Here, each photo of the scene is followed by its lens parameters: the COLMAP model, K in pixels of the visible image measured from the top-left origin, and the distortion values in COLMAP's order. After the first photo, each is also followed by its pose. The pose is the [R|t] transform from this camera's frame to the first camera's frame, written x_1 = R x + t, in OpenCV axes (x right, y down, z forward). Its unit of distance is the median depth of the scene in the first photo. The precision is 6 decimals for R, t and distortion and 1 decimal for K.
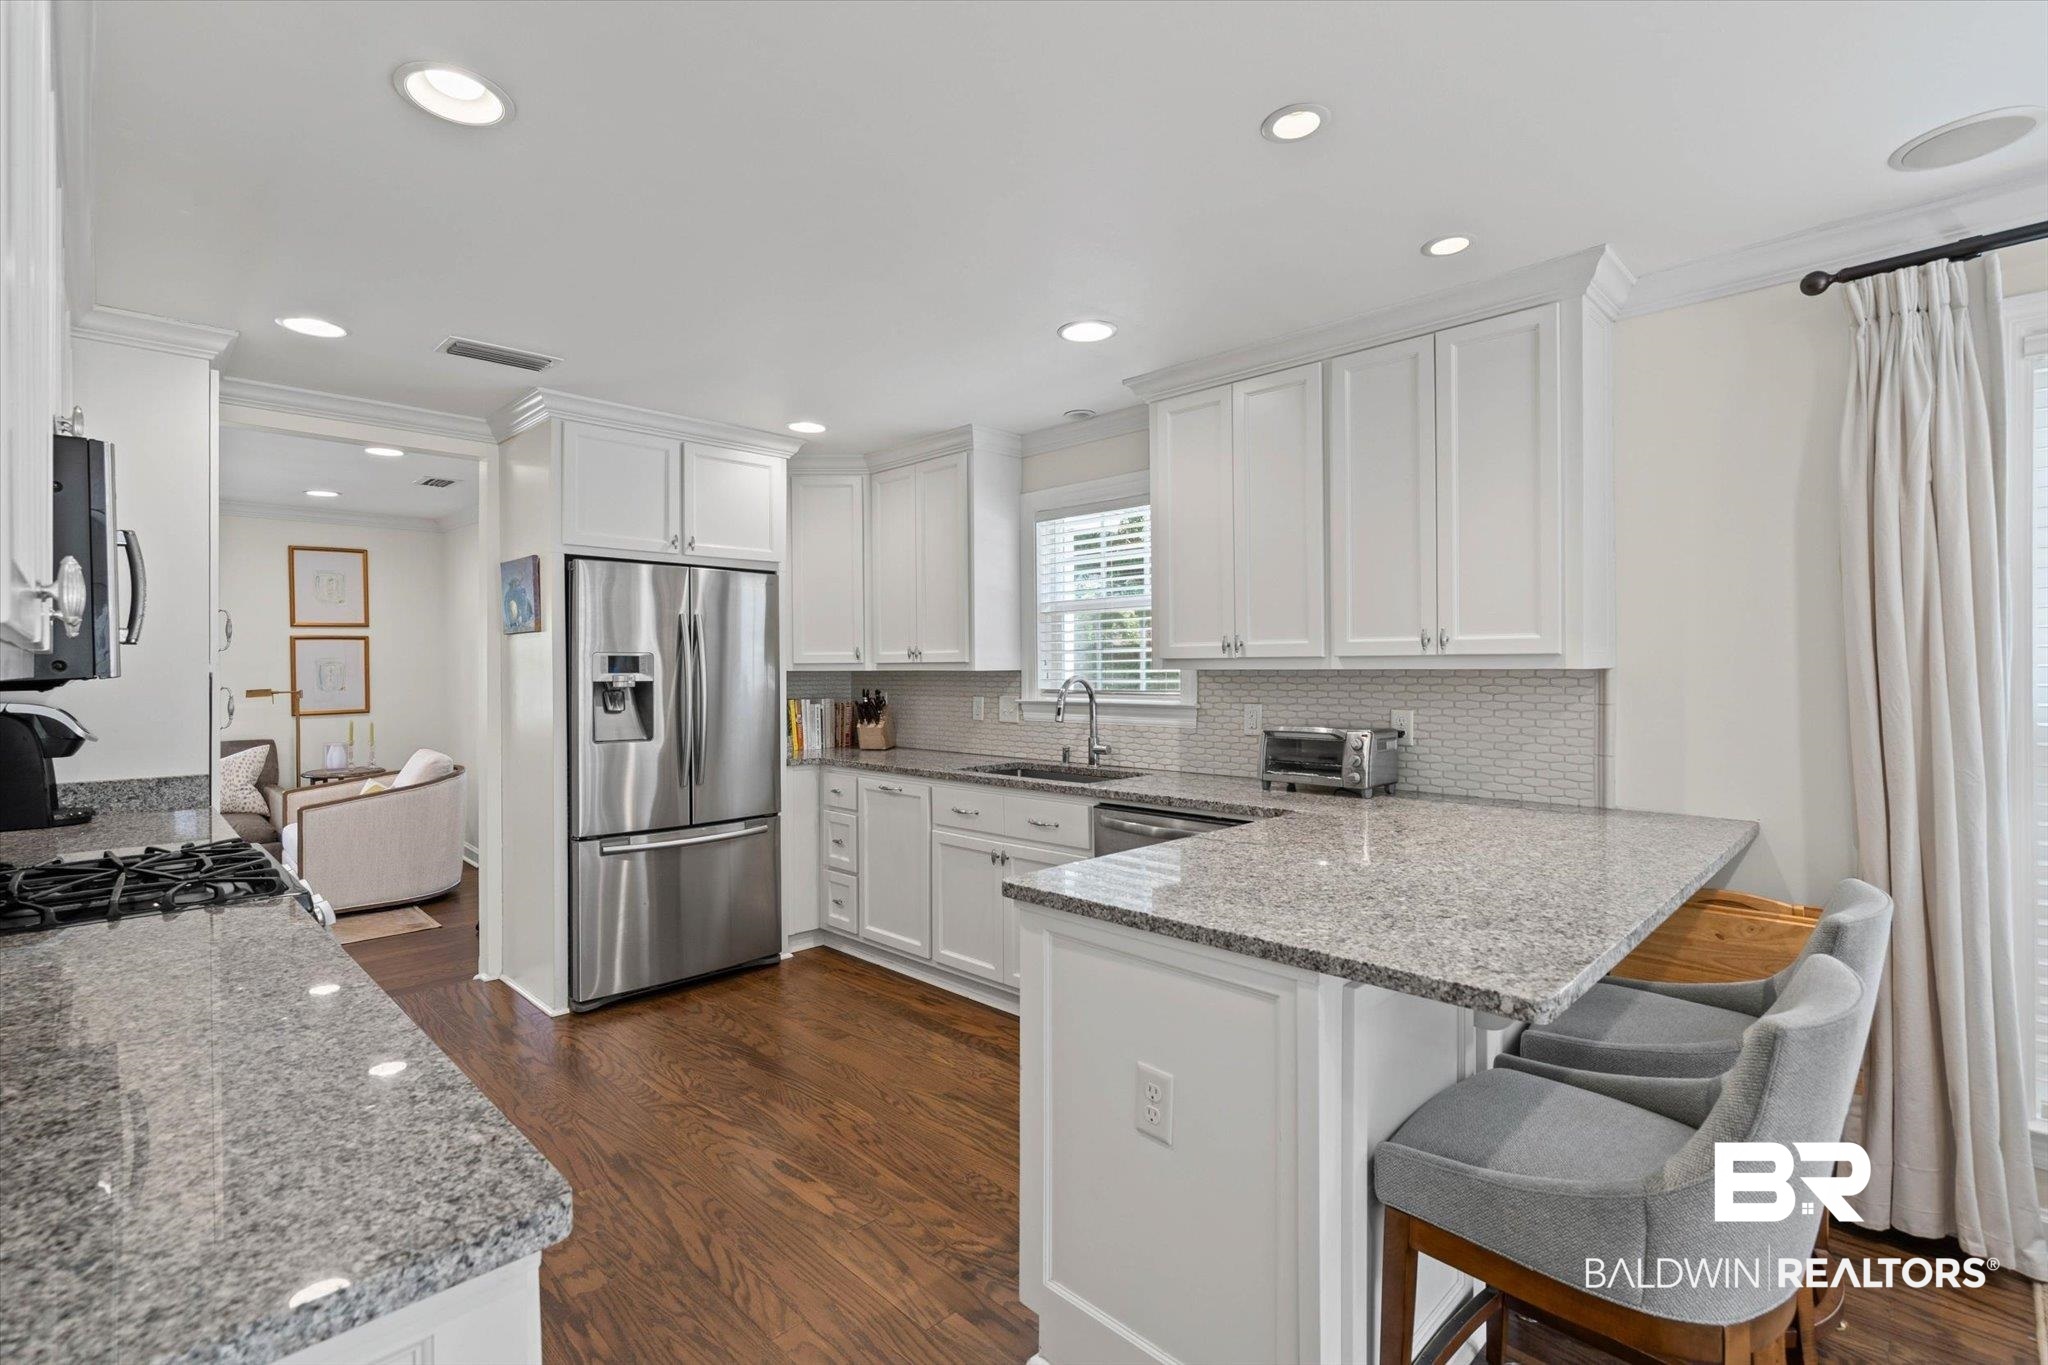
lens RADIAL K [[922.1, 0, 995.6], [0, 922.1, 668.1], [0, 0, 1]] dist [-0.010120, 0.002089]
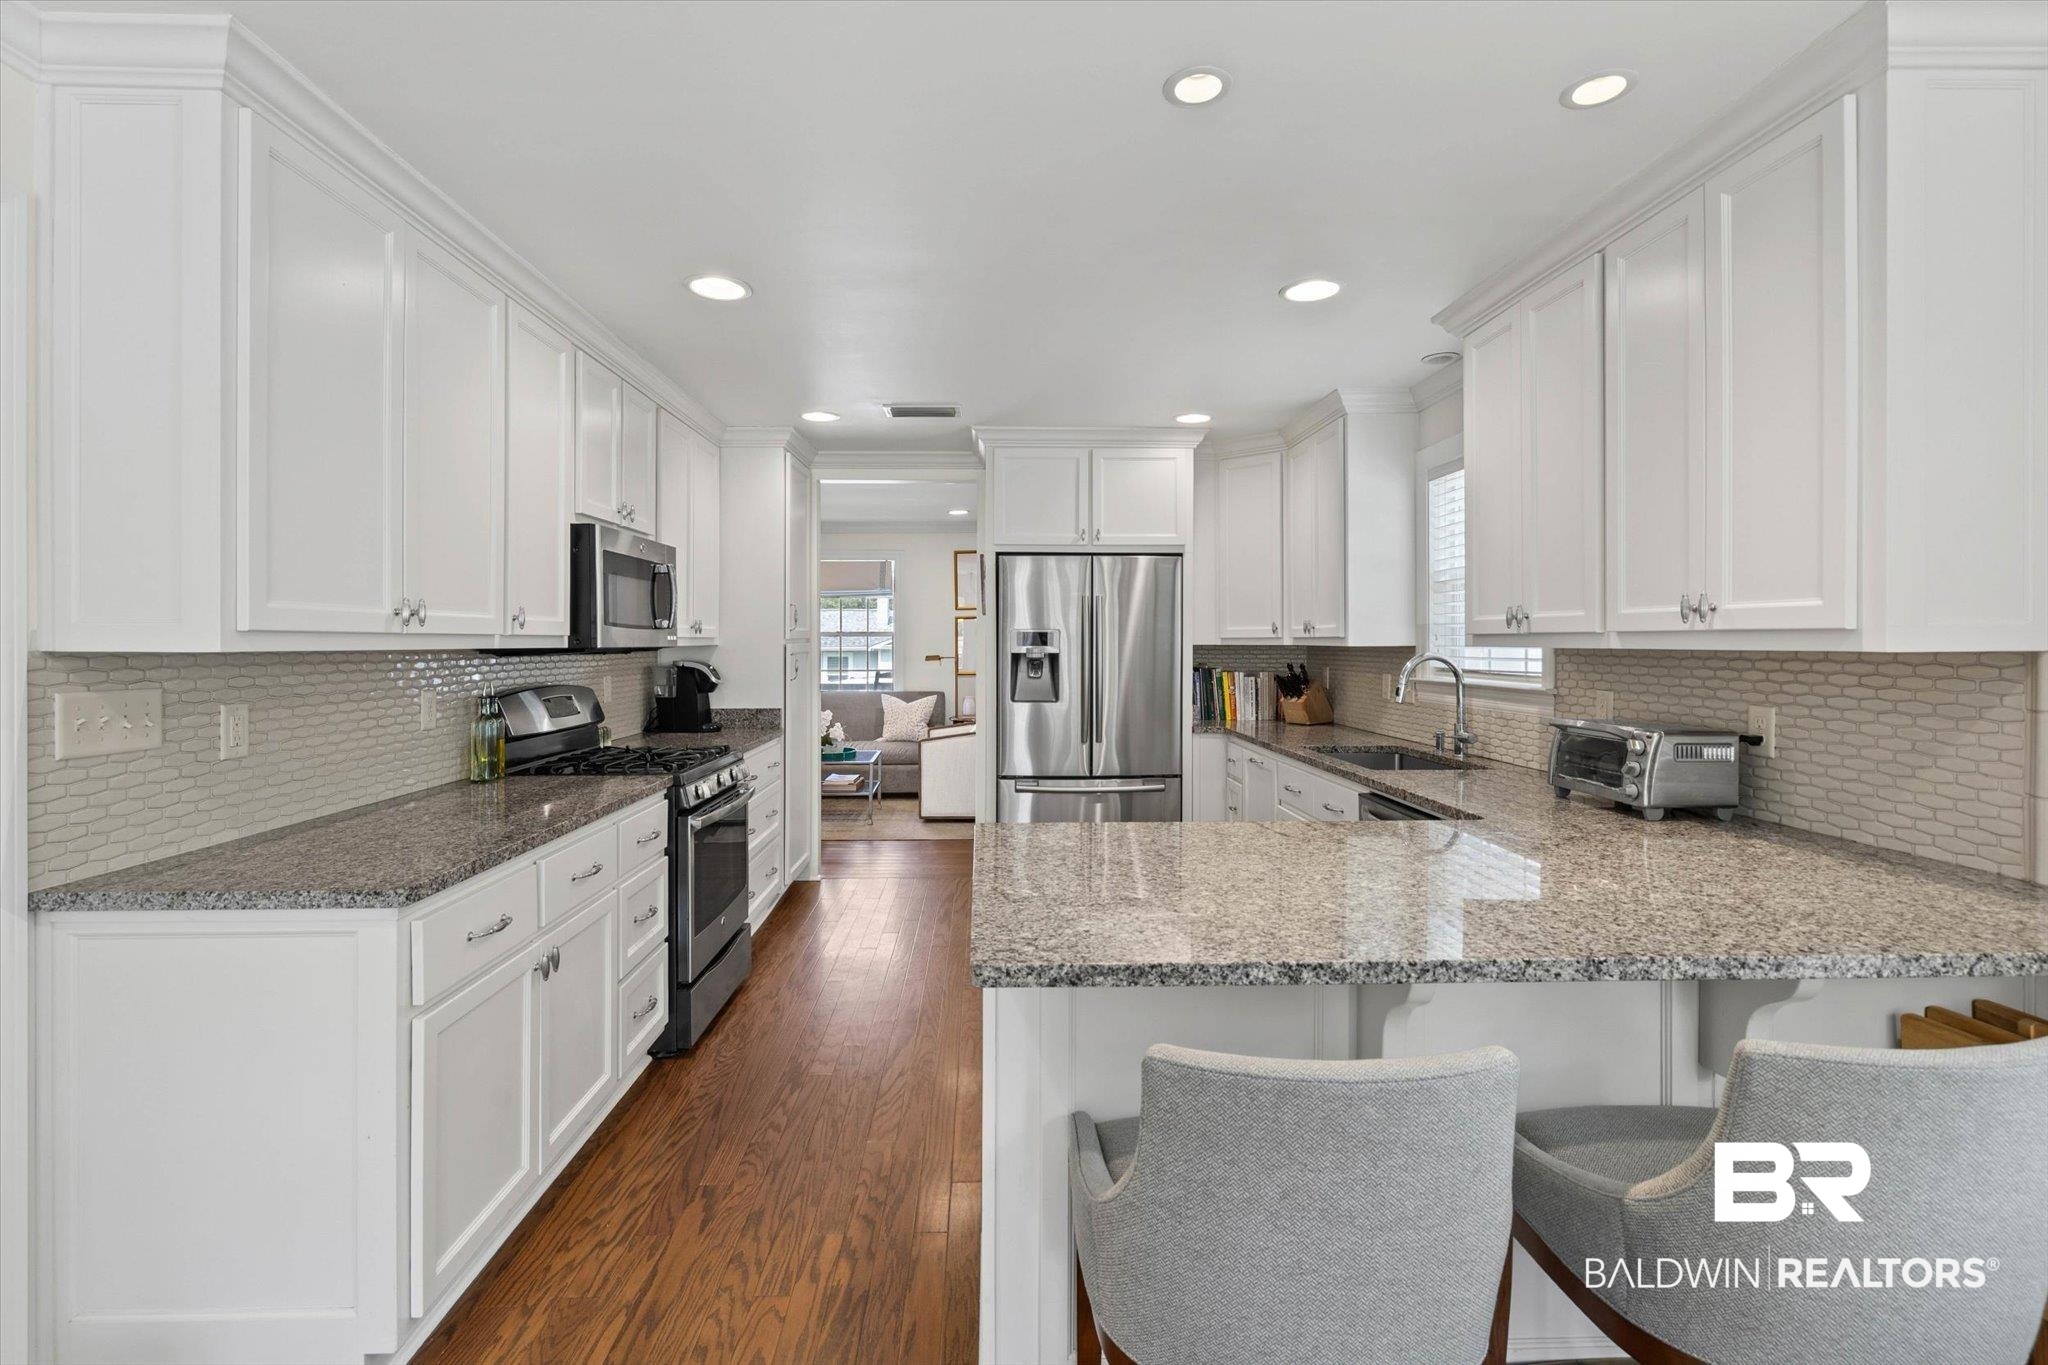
lens RADIAL K [[922.1, 0, 1019.3], [0, 922.1, 650.4], [0, 0, 1]] dist [-0.010120, 0.002089]
pose [[0.736475, 0.010008, -0.676391, 0.407771], [-0.001618, 0.999914, 0.013034, -0.005036], [0.676463, -0.008505, 0.736428, 0.076400]]
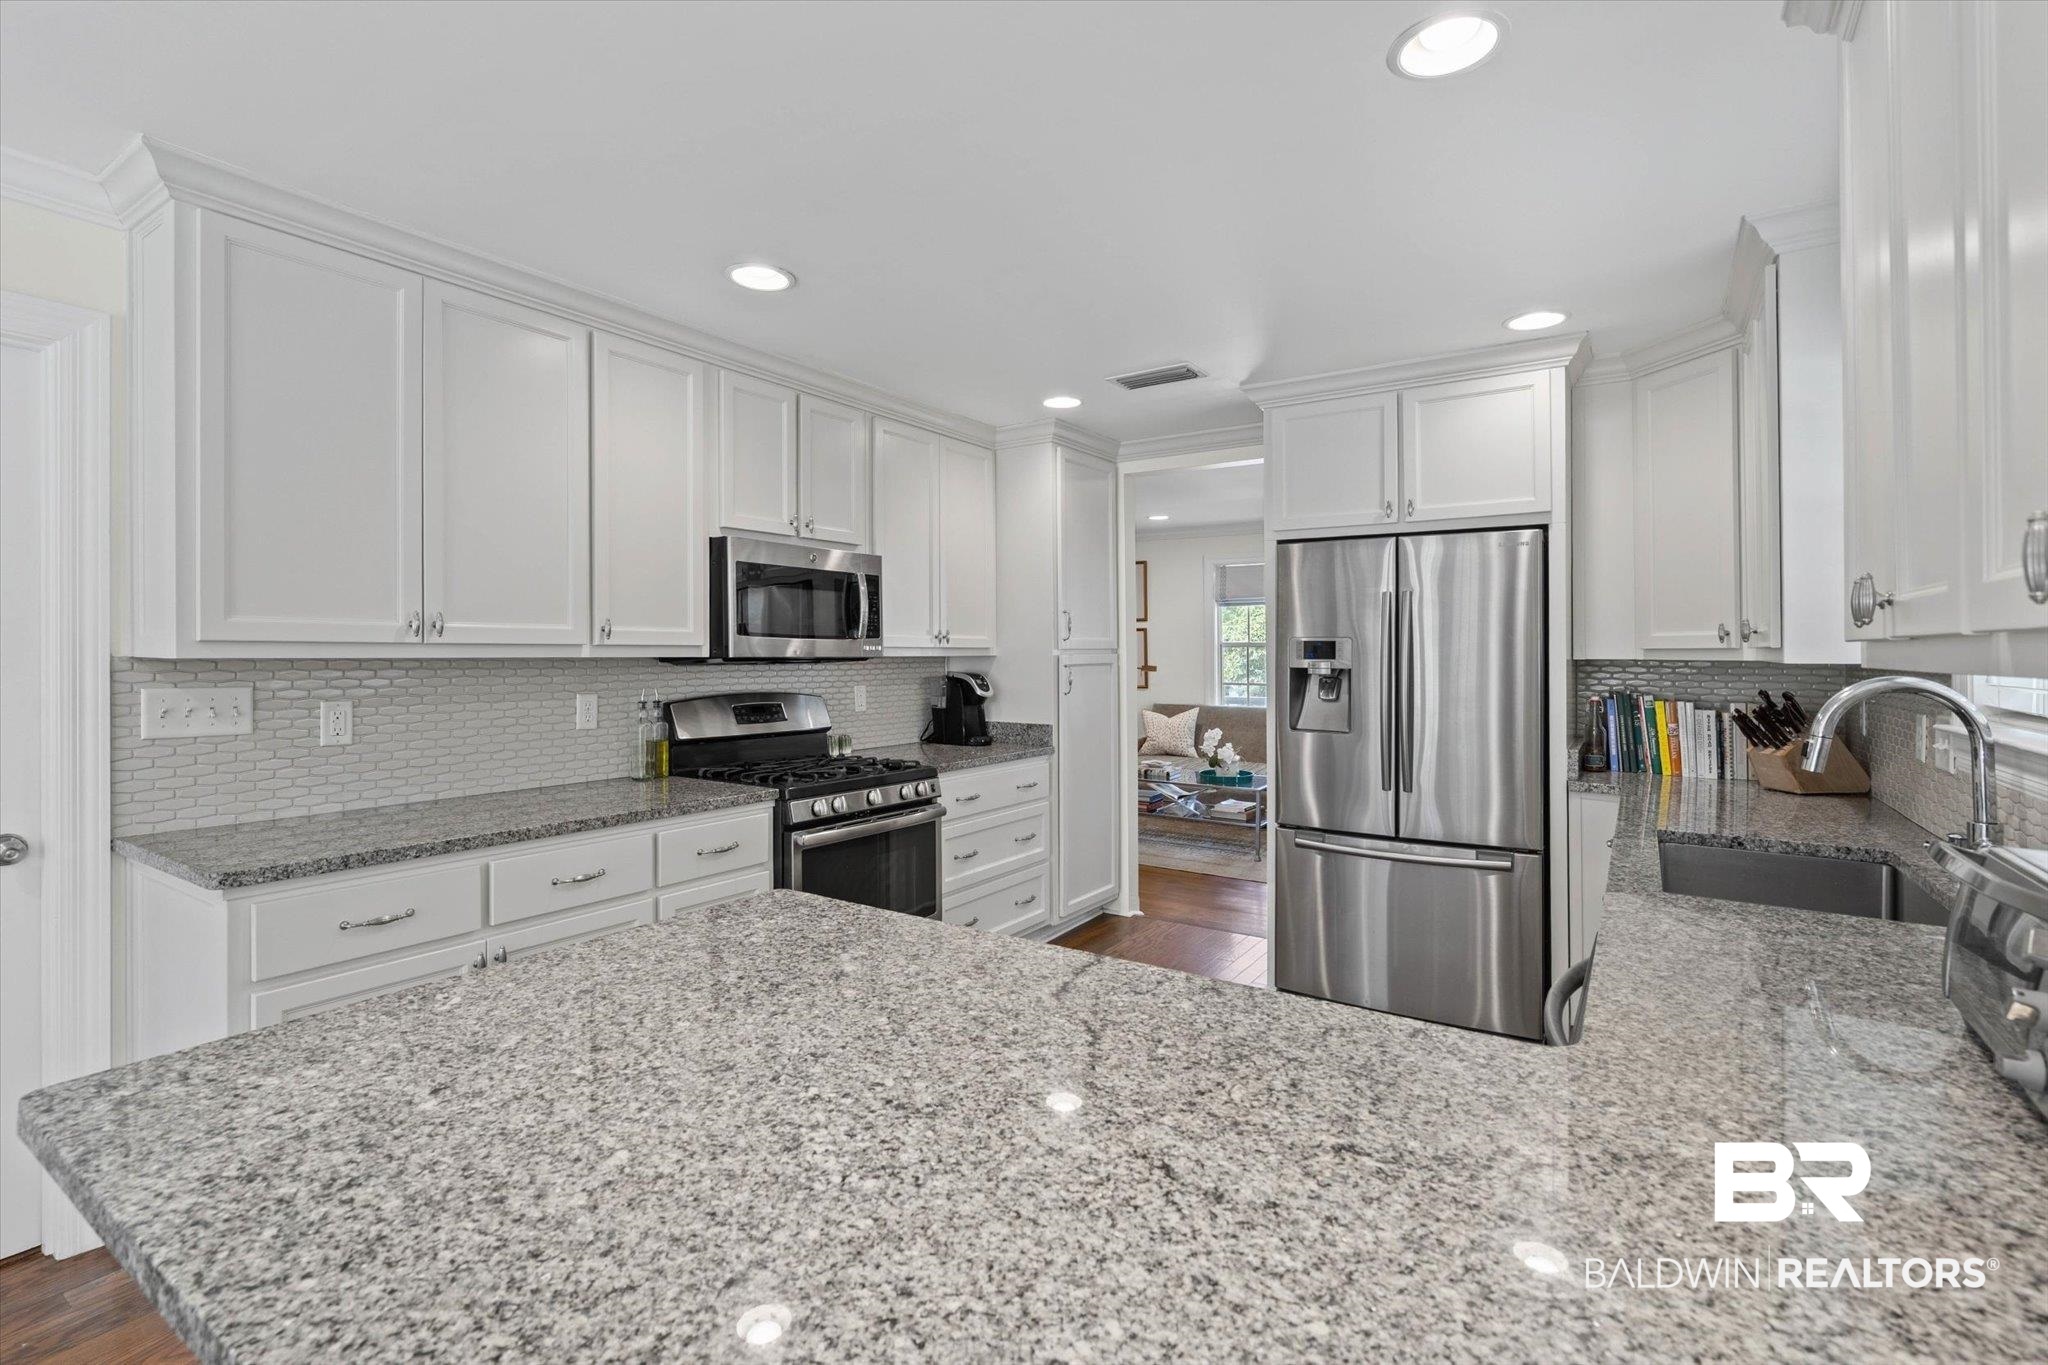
lens RADIAL K [[922.1, 0, 1015.0], [0, 922.1, 652.8], [0, 0, 1]] dist [-0.010120, 0.002089]
pose [[0.201918, 0.004189, -0.979393, 0.450605], [-0.002036, 0.999990, 0.003857, -0.004254], [0.979400, 0.001215, 0.201925, 0.494153]]
